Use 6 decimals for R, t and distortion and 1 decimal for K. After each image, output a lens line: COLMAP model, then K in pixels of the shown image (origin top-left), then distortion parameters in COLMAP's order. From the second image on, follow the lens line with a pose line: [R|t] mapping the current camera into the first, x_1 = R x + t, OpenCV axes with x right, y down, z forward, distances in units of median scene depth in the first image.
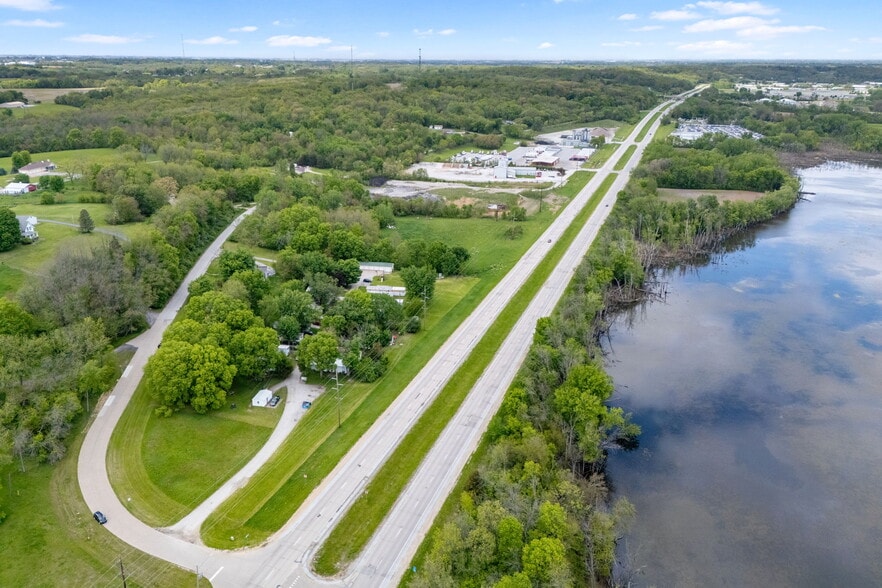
lens RADIAL K [[605.3, 0, 441.0], [0, 605.3, 294.0], [0, 0, 1]] dist [0.093866, -0.089614]
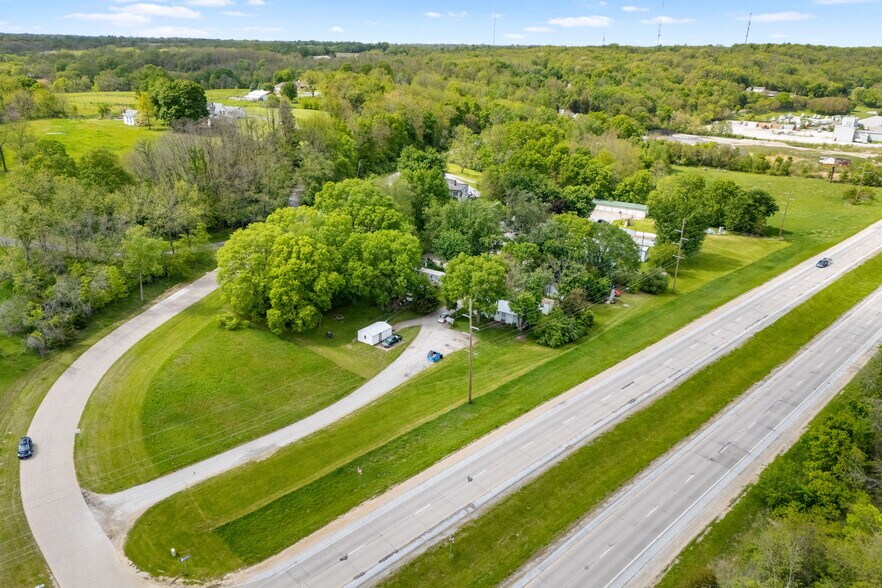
lens RADIAL K [[605.3, 0, 441.0], [0, 605.3, 294.0], [0, 0, 1]] dist [0.093866, -0.089614]
pose [[0.893099, 0.146366, -0.425383, 0.031352], [-0.142026, 0.988967, 0.042100, 0.076394], [0.426852, 0.022816, 0.904034, 0.370719]]
